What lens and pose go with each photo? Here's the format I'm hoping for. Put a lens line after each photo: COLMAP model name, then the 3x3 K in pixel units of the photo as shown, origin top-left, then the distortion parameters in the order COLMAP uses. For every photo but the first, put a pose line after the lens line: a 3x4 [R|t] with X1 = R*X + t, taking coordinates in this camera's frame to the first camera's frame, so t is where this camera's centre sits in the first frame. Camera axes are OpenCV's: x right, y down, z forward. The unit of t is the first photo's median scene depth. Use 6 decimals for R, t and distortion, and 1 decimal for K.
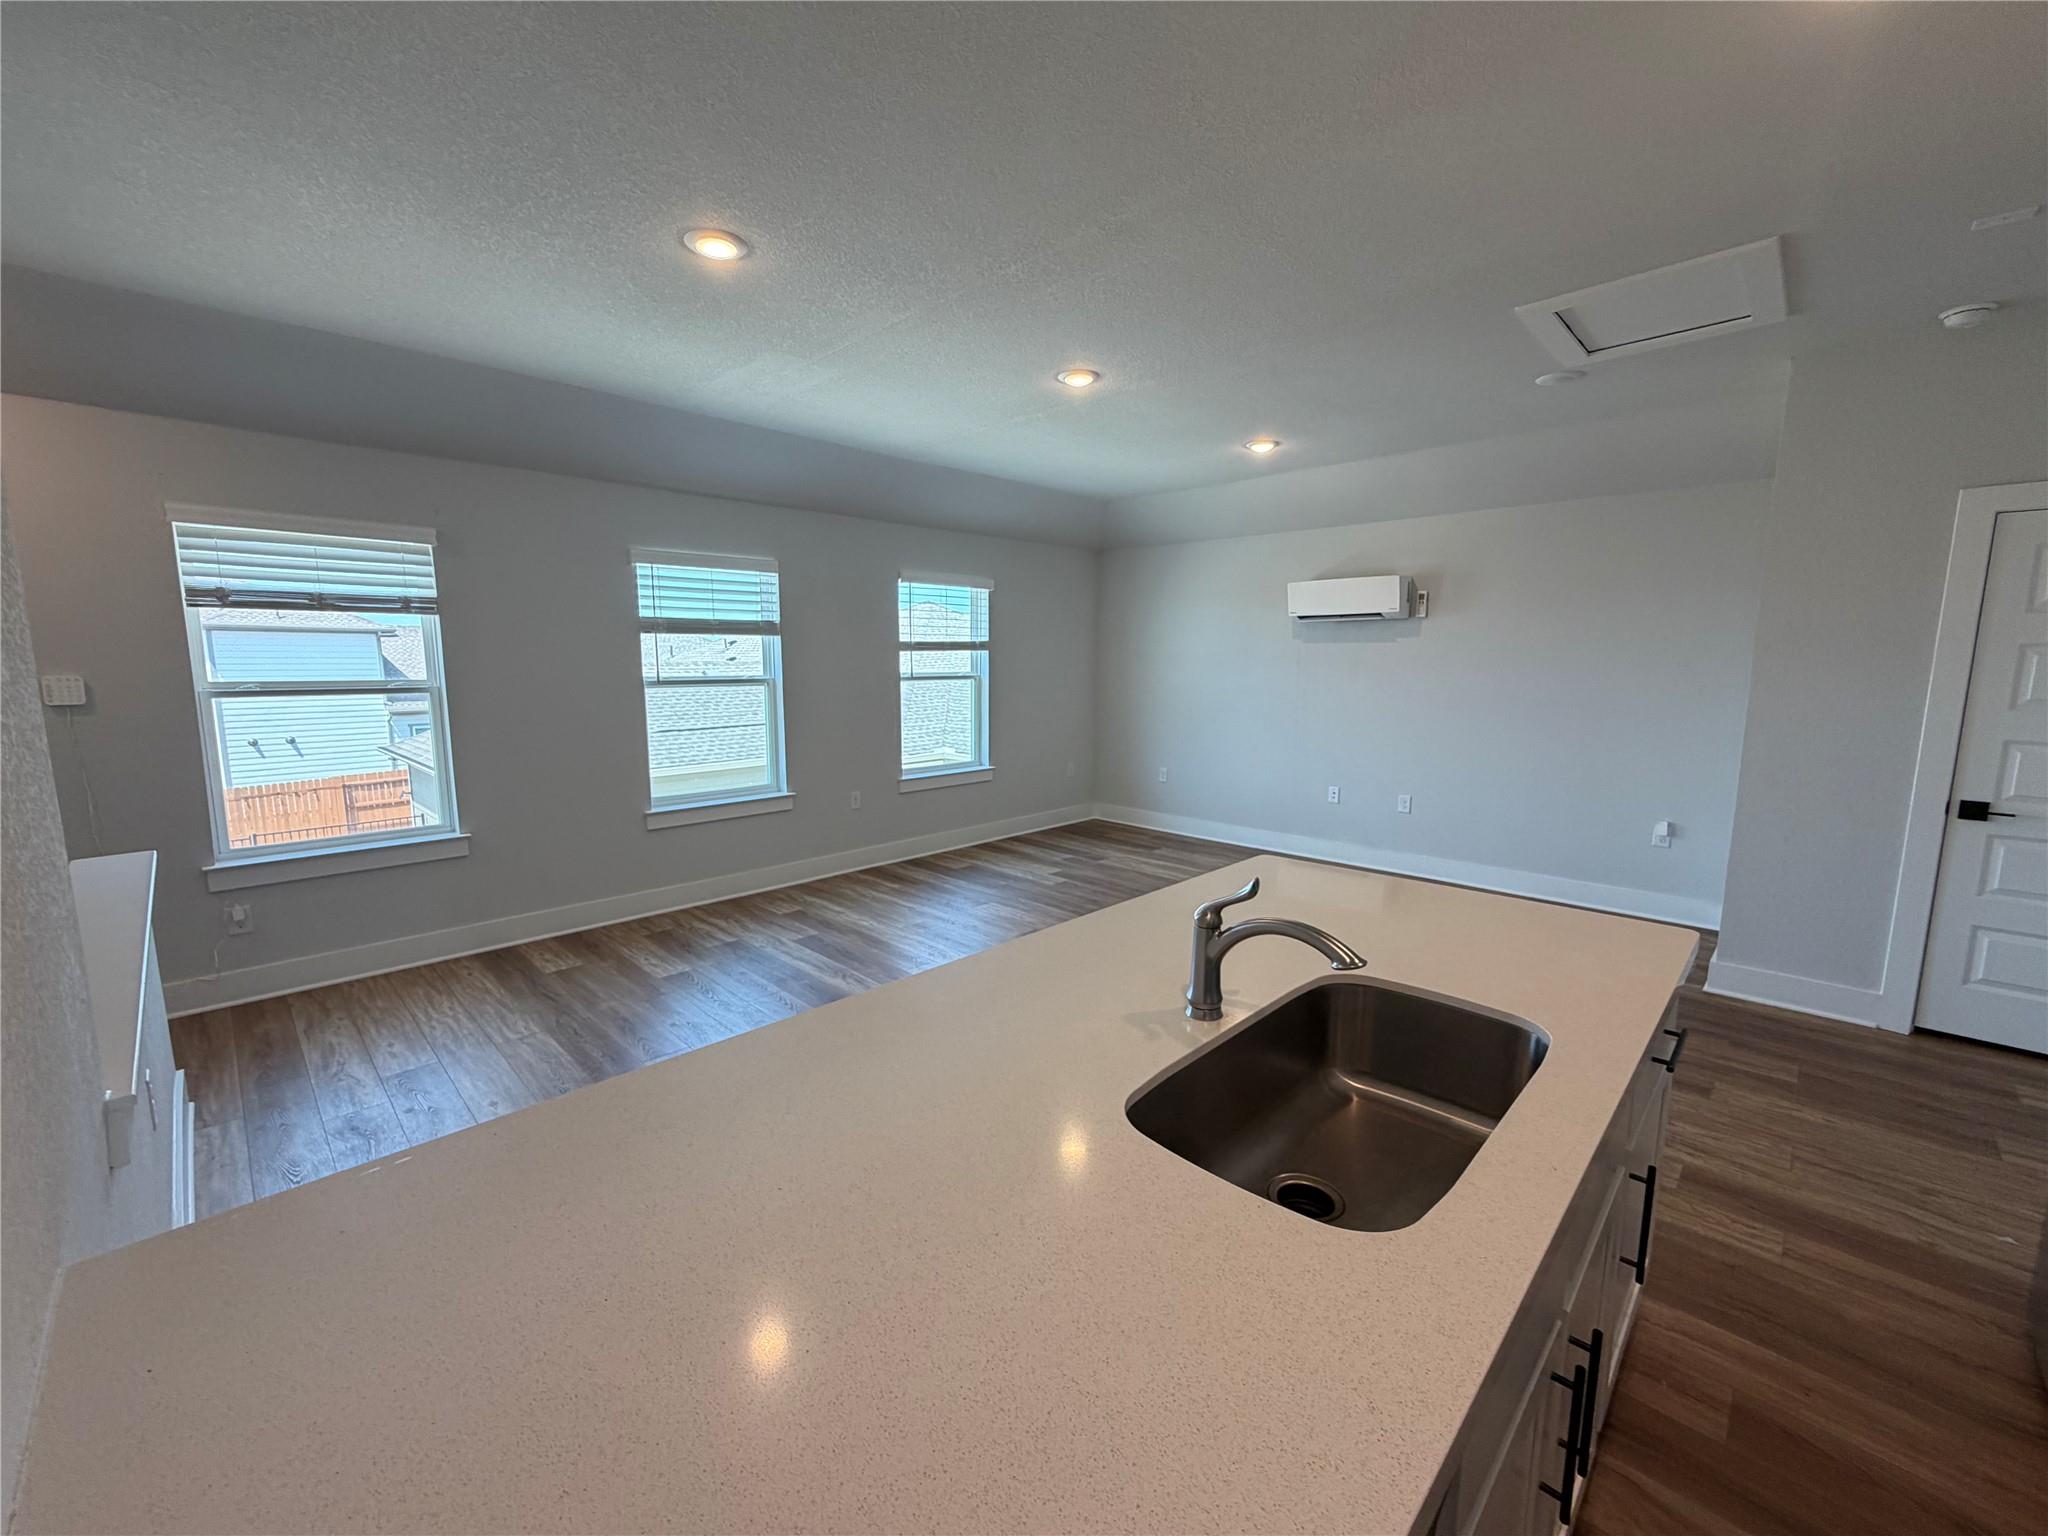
lens RADIAL K [[820.1, 0, 1012.2], [0, 820.1, 768.5], [0, 0, 1]] dist [-0.000843, -0.000218]
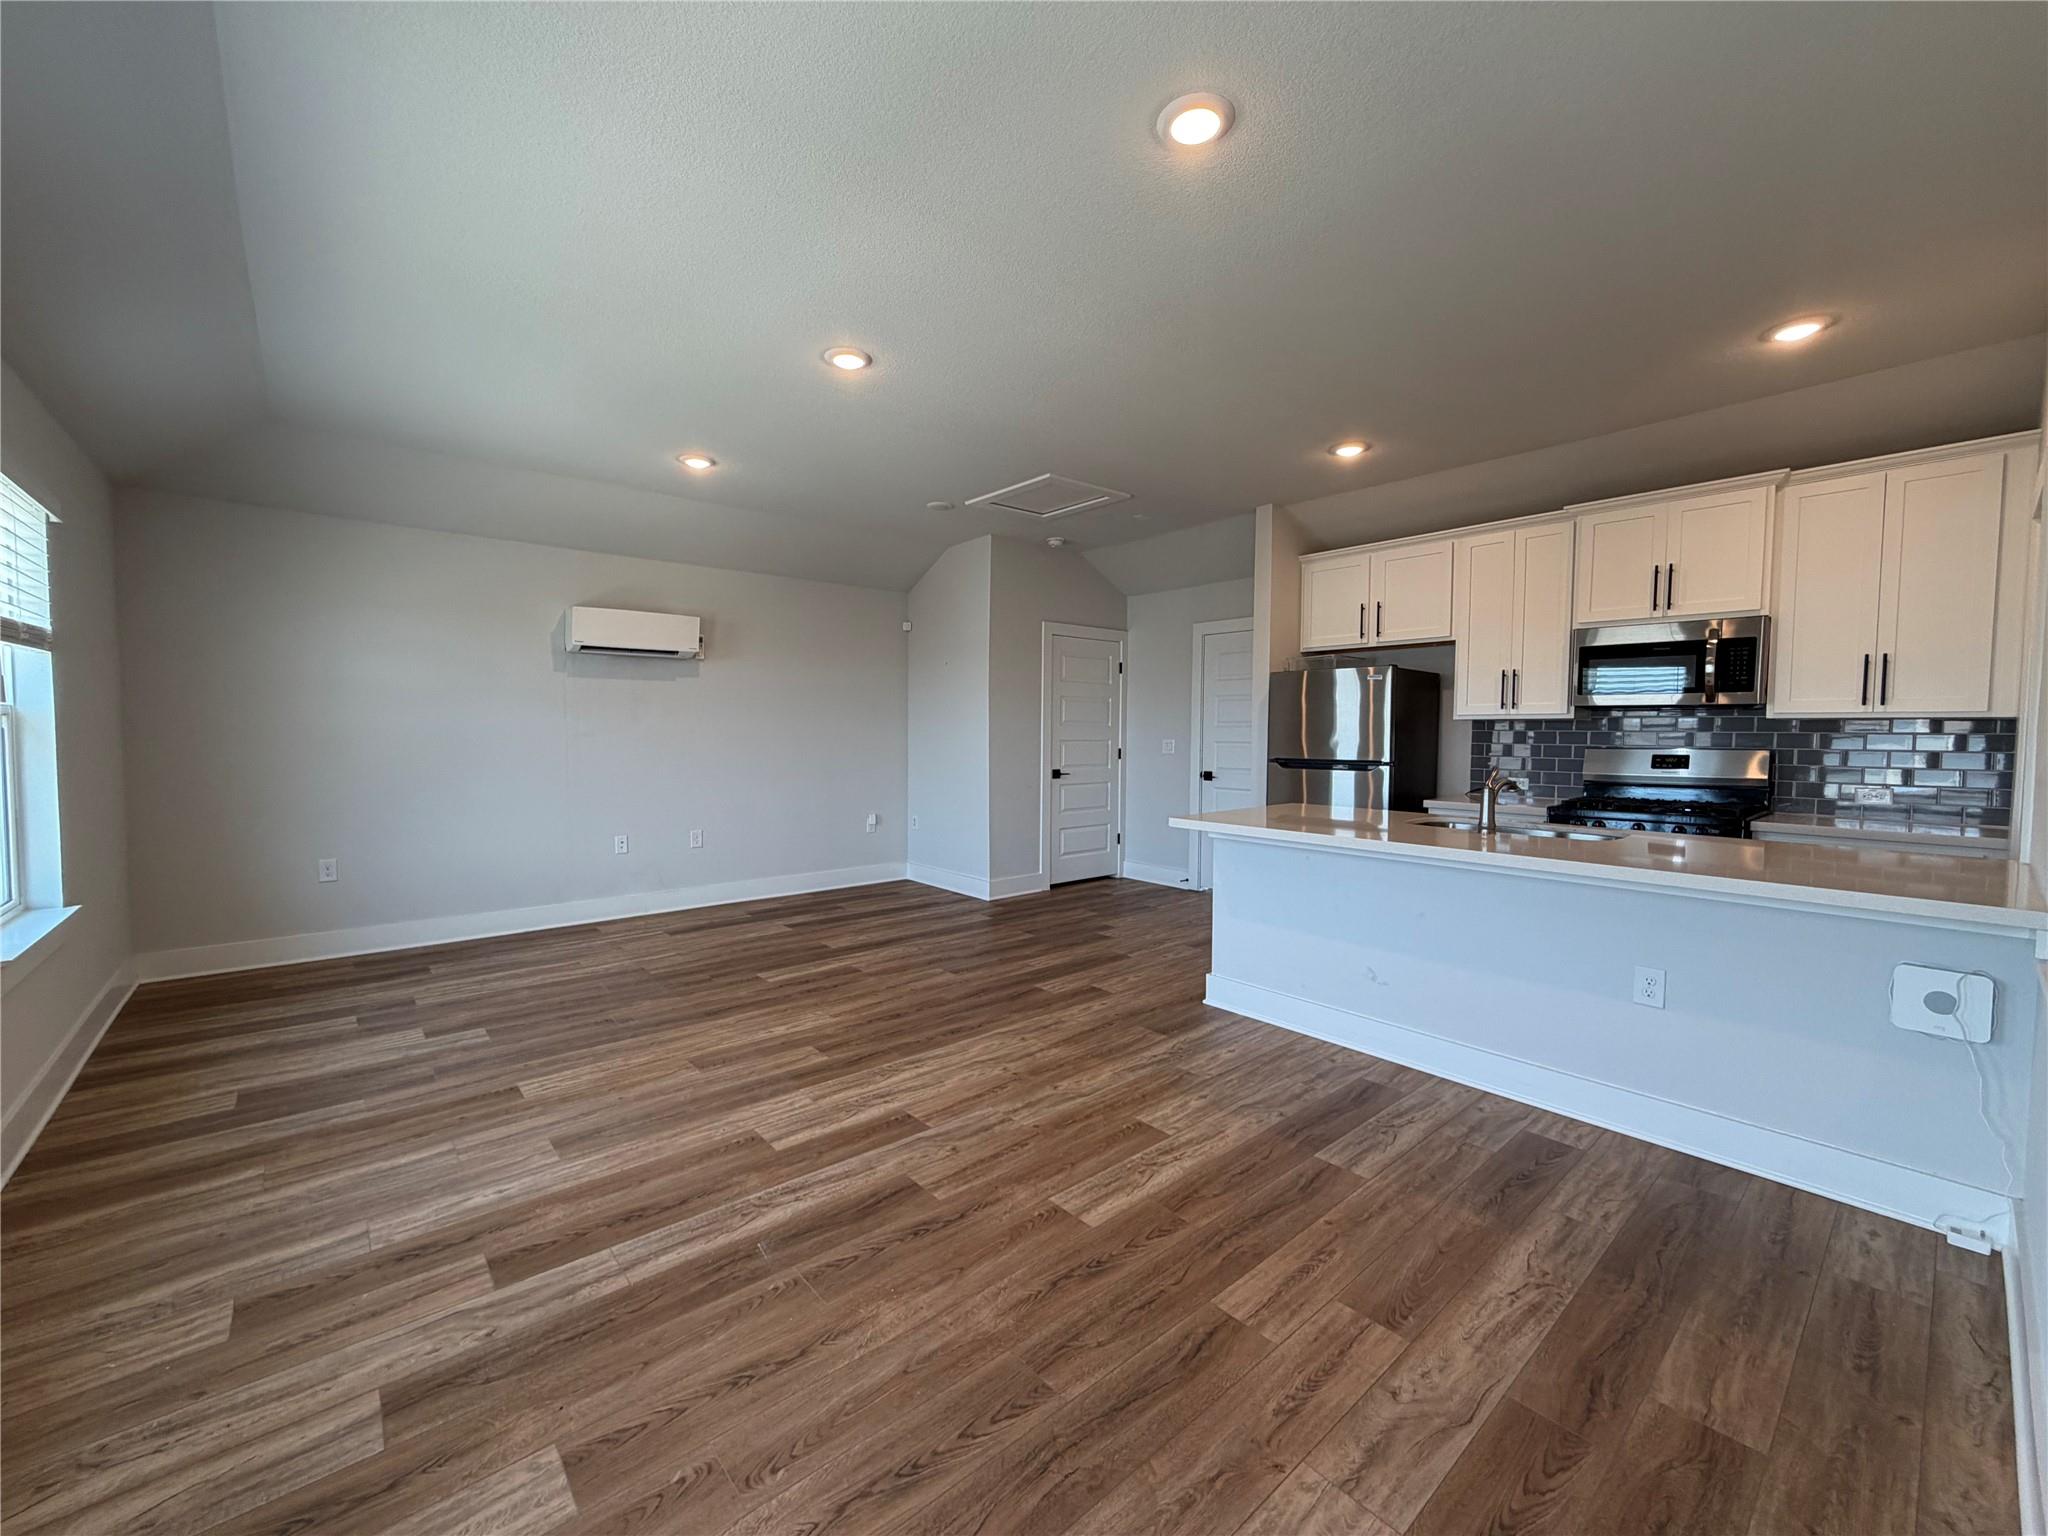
lens RADIAL K [[820.1, 0, 1017.9], [0, 820.1, 774.0], [0, 0, 1]] dist [-0.000843, -0.000218]
pose [[0.070143, -0.051364, 0.996214, -0.522893], [0.135367, 0.989926, 0.041509, -0.026745], [-0.988310, 0.131942, 0.076390, 0.531149]]
